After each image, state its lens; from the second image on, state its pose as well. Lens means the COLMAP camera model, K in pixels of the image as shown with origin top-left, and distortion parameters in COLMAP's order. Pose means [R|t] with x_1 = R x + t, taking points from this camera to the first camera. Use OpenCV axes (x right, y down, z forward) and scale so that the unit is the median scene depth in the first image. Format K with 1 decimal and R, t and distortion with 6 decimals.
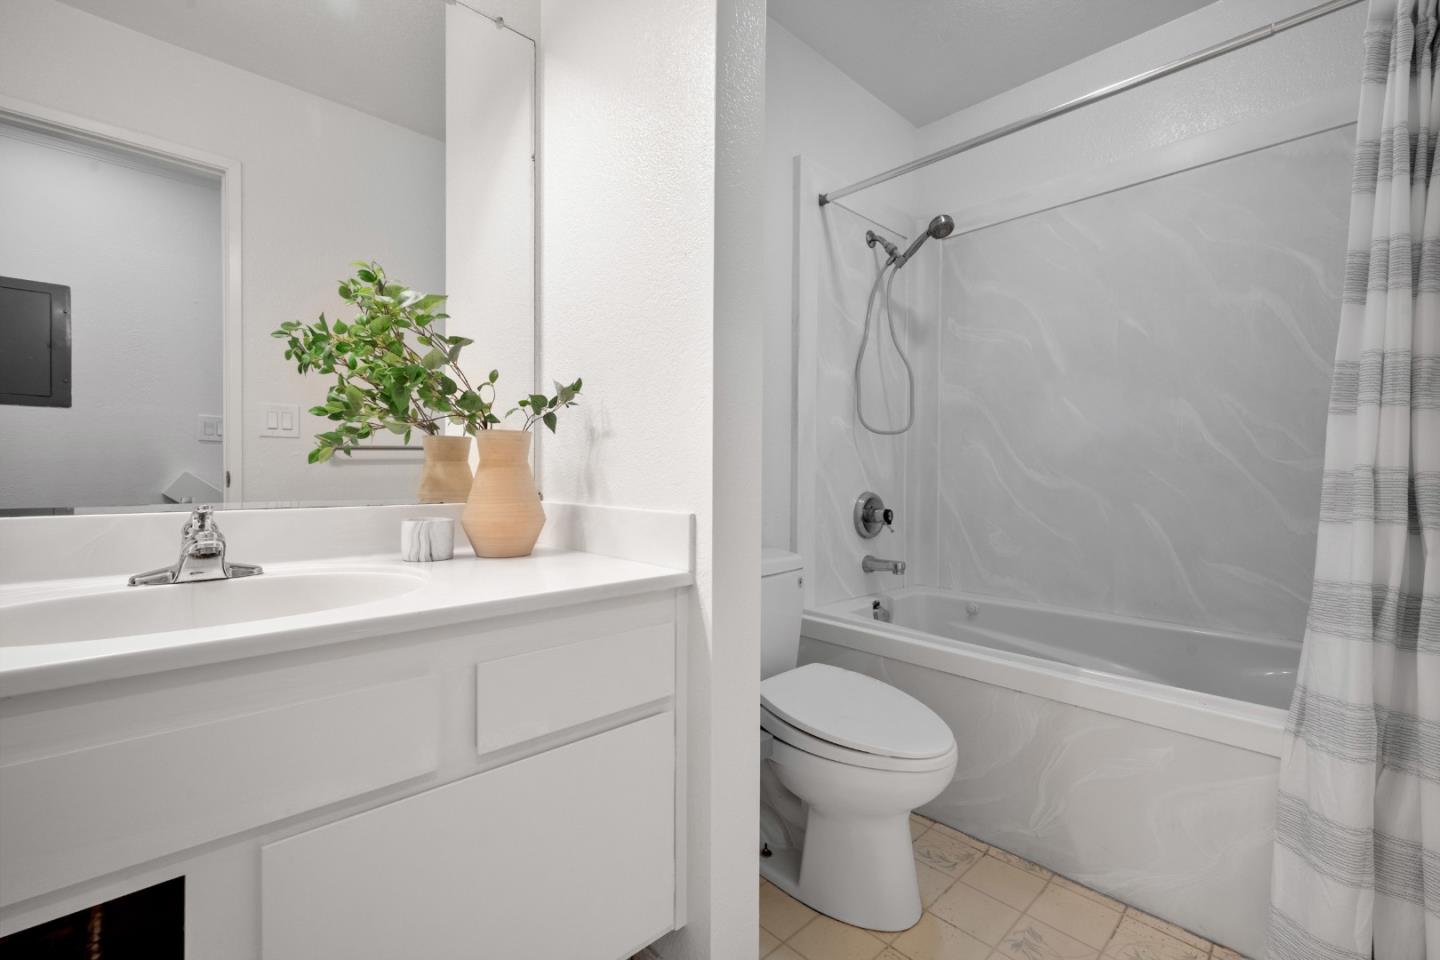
lens RADIAL K [[636.4, 0, 719.0], [0, 636.4, 477.1], [0, 0, 1]] dist [0.003229, 0.000493]
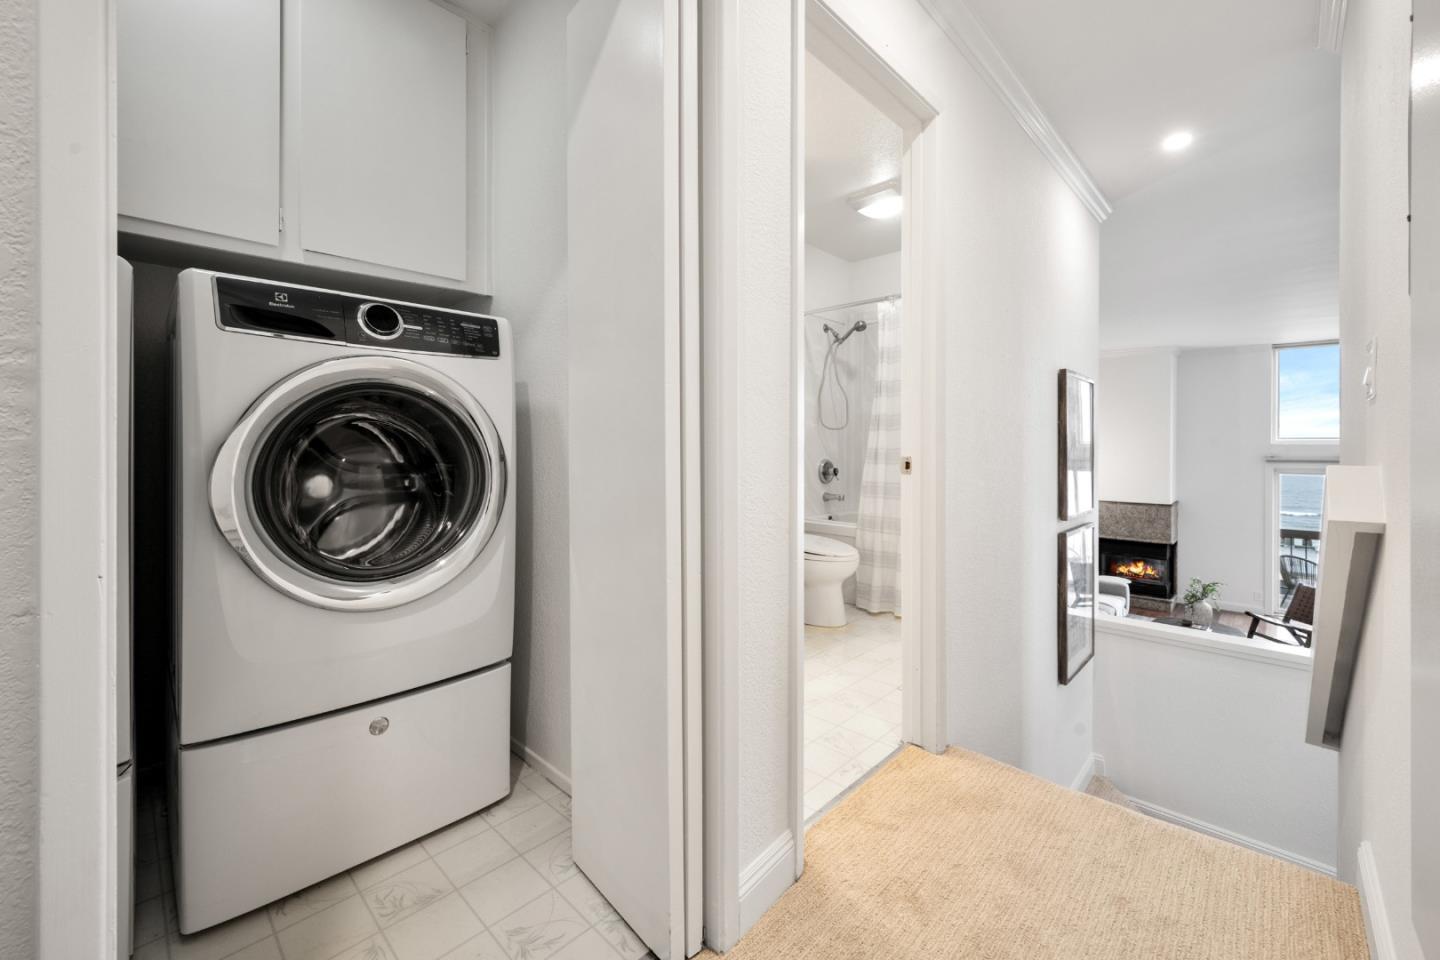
lens RADIAL K [[579.0, 0, 721.8], [0, 579.0, 446.3], [0, 0, 1]] dist [-0.000221, -0.000001]
pose [[0.998837, -0.008113, 0.047534, -0.163174], [0.008431, 0.999943, -0.006499, -0.007625], [-0.047479, 0.006892, 0.998848, -0.738748]]
